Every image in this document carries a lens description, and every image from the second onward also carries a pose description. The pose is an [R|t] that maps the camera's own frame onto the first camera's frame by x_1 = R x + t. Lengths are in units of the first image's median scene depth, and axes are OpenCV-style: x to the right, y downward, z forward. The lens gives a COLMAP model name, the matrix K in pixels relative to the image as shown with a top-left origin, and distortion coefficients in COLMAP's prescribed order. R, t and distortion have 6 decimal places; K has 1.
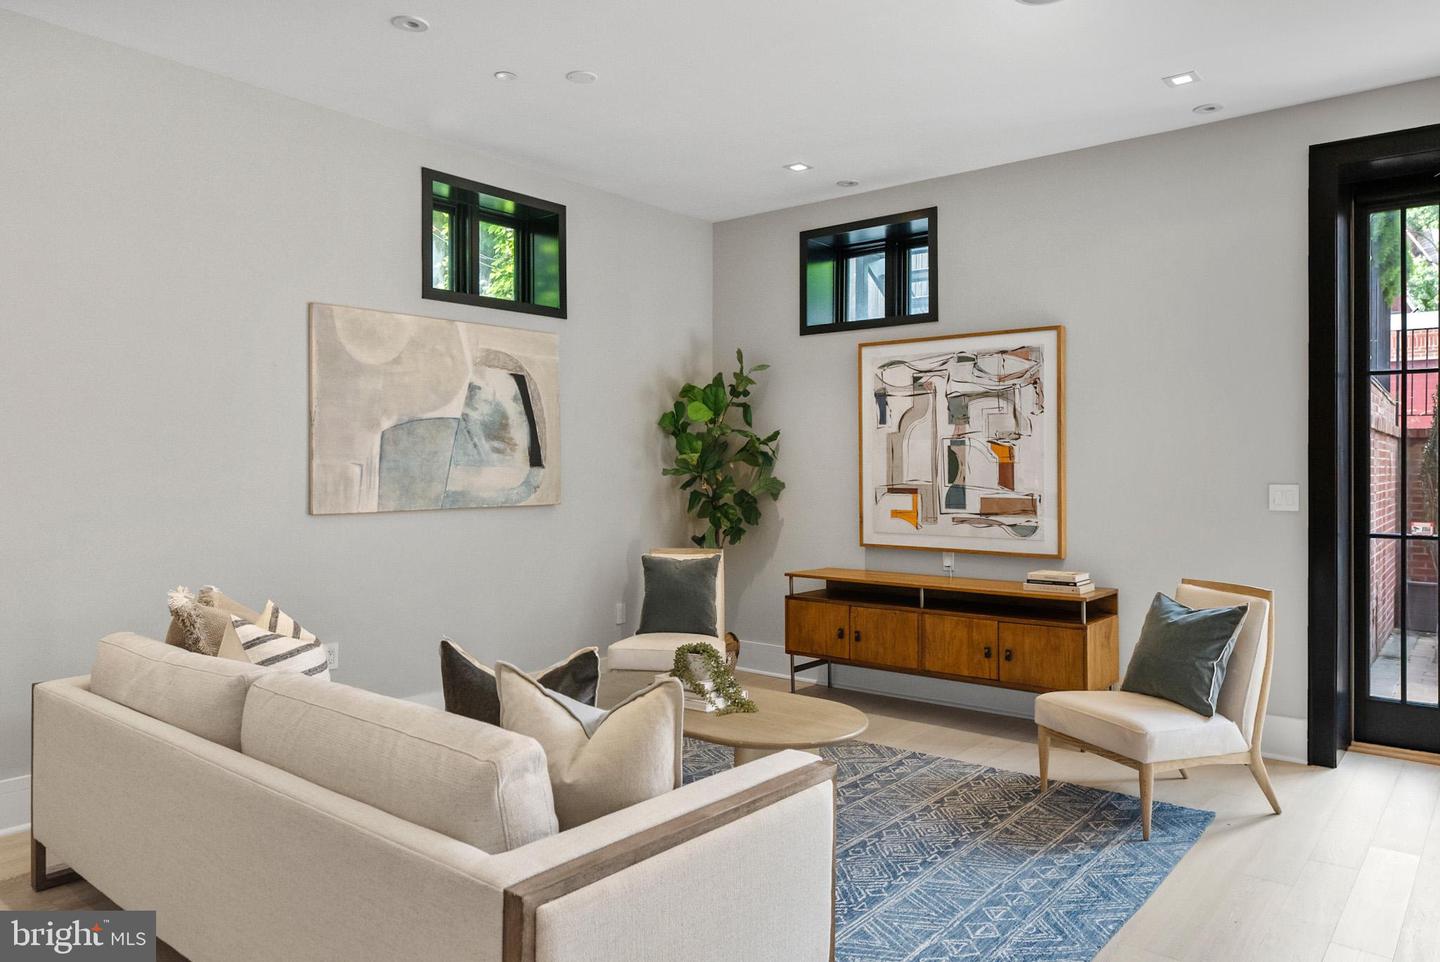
lens RADIAL K [[962.5, 0, 717.9], [0, 962.5, 468.3], [0, 0, 1]] dist [-0.003228, 0.005456]
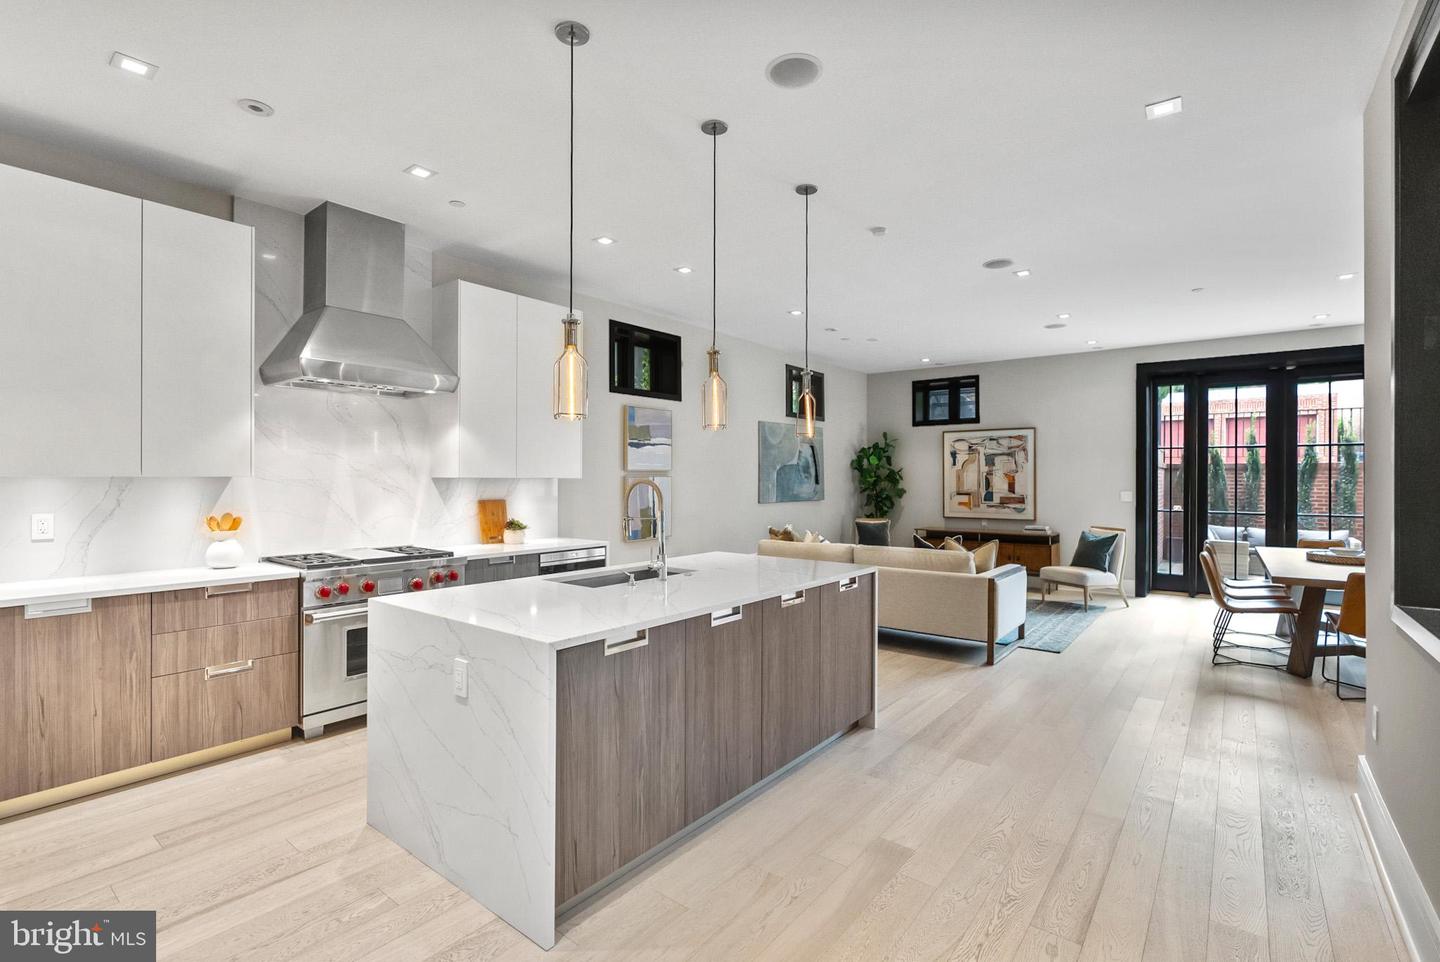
lens RADIAL K [[659.1, 0, 723.3], [0, 659.1, 480.8], [0, 0, 1]] dist [-0.000667, 0.000222]
pose [[0.999567, 0.000363, 0.029420, -0.477149], [-0.000421, 0.999998, 0.001940, -0.012763], [-0.029420, -0.001952, 0.999565, -0.647182]]
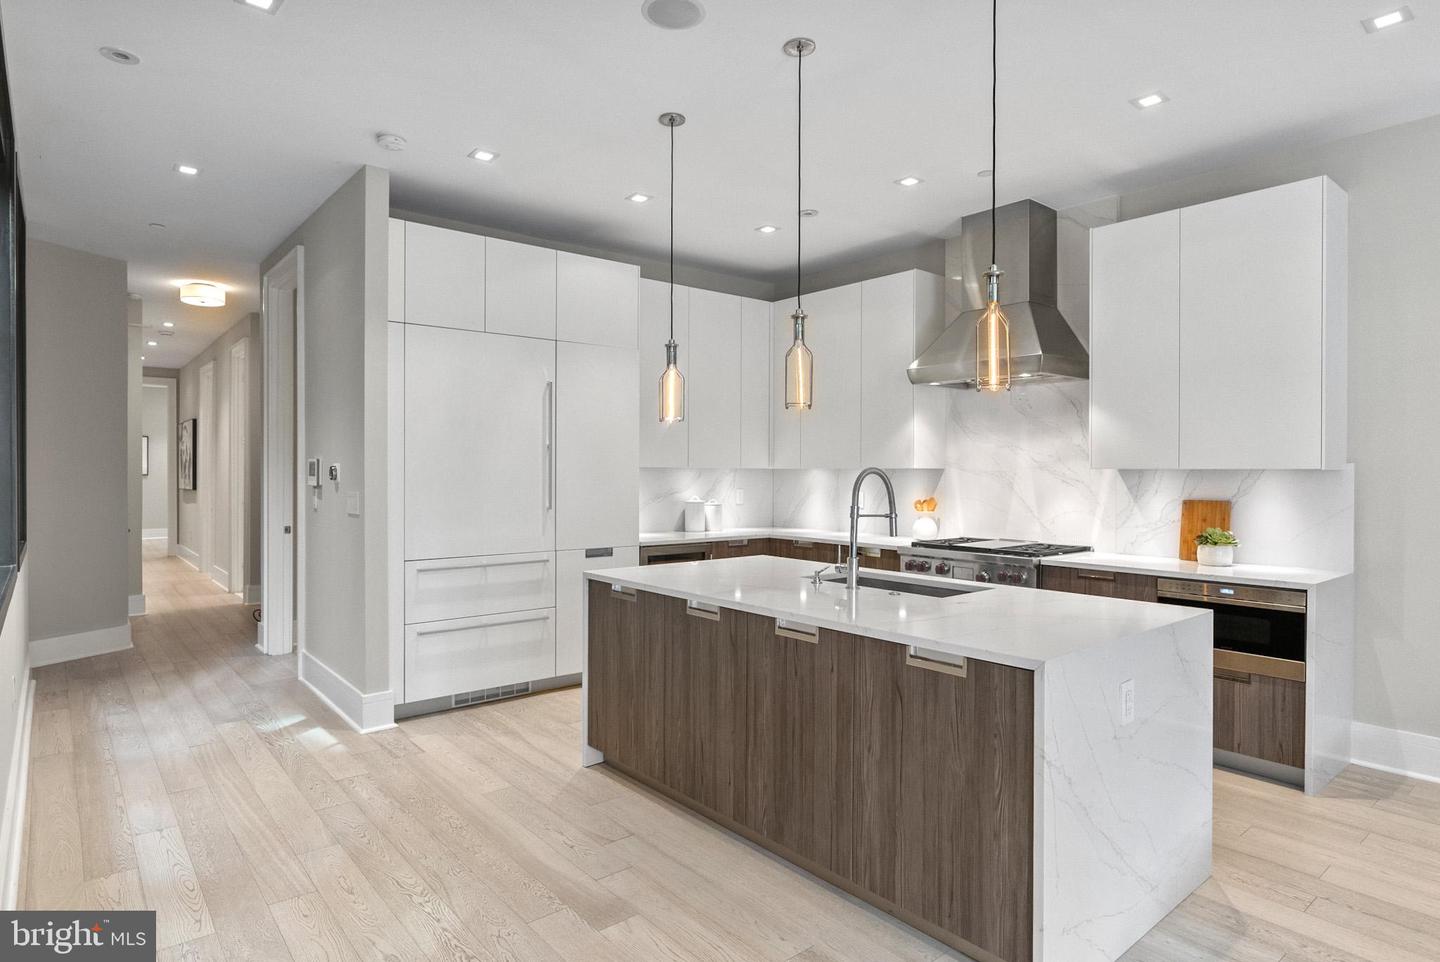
lens RADIAL K [[798.9, 0, 720.2], [0, 798.9, 480.7], [0, 0, 1]] dist [-0.002286, -0.000039]
pose [[-0.176983, 0.011433, -0.984148, 0.973069], [-0.004627, 0.999912, 0.012448, -0.008850], [0.984203, 0.006757, -0.176914, 0.874069]]
